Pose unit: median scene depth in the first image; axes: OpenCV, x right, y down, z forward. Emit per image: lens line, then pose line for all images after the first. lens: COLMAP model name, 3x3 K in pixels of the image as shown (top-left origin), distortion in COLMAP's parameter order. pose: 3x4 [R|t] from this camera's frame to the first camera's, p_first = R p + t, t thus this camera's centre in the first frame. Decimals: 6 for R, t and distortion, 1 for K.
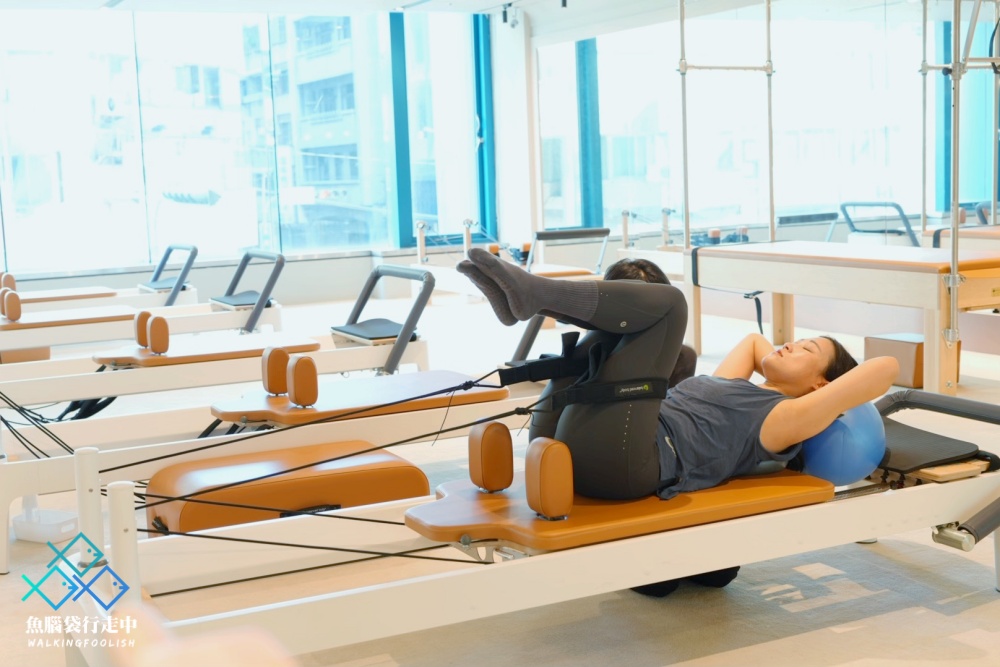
lens RADIAL K [[1358.6, 0, 500.0], [0, 1358.6, 333.5], [0, 0, 1]] dist [0.001682, 0.012142]
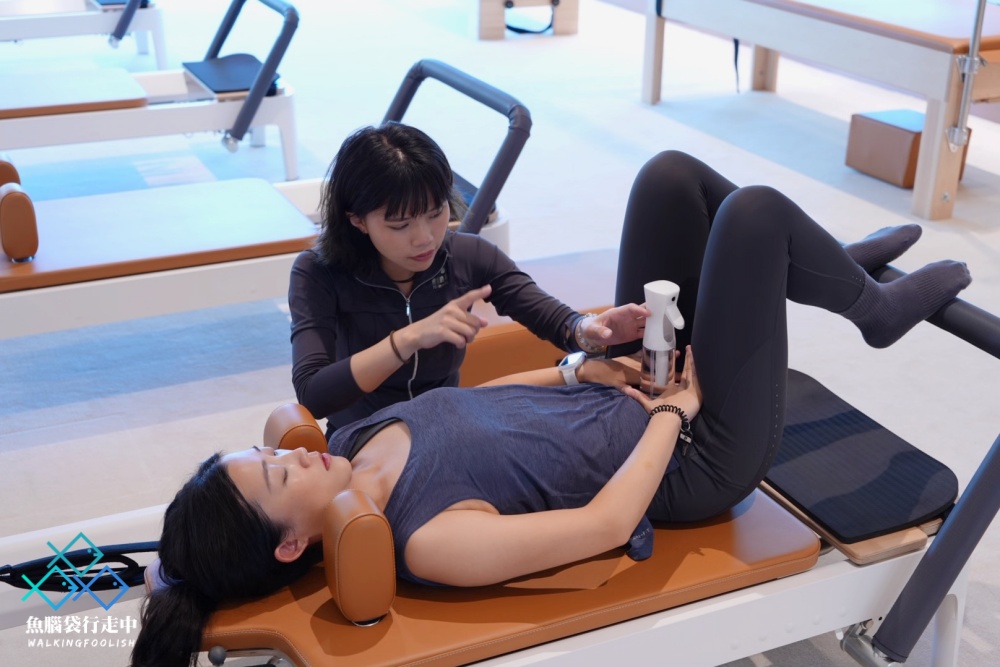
lens RADIAL K [[1316.1, 0, 500.0], [0, 1316.1, 333.5], [0, 0, 1]] dist [-0.008997, -0.001773]
pose [[0.998256, 0.057645, -0.012719, 0.079497], [-0.051850, 0.959212, 0.277892, -0.075454], [0.028220, -0.276748, 0.960528, 0.219305]]
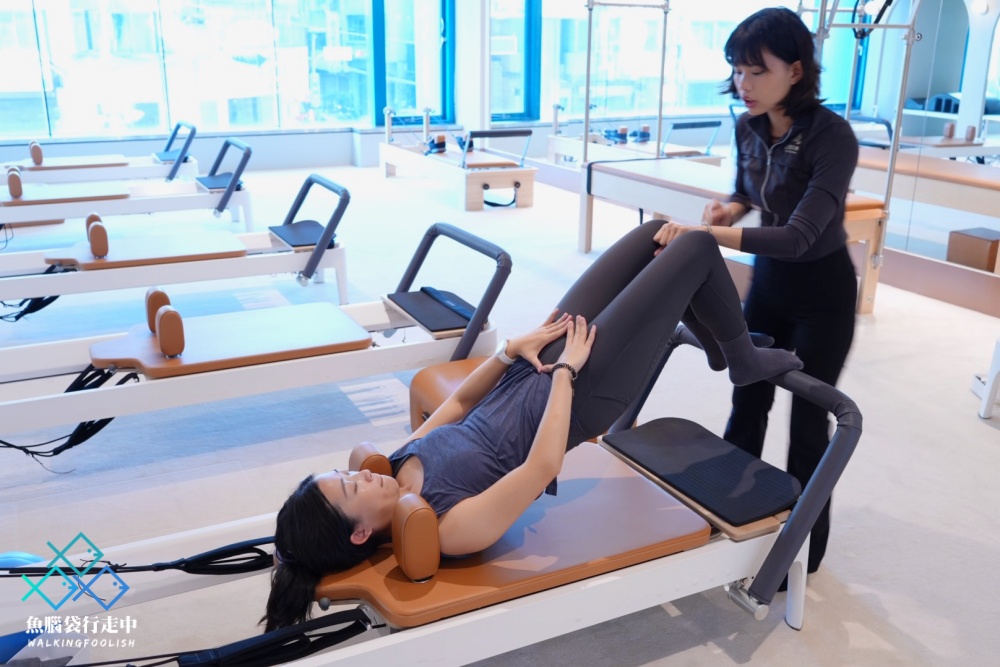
lens RADIAL K [[950.1, 0, 499.3], [0, 950.1, 321.2], [0, 0, 1]] dist [0.004100, -0.008851]
pose [[0.998873, 0.046289, 0.010502, 0.069036], [-0.047412, 0.983465, 0.174780, -0.076531], [-0.002238, -0.175081, 0.984551, 0.176958]]
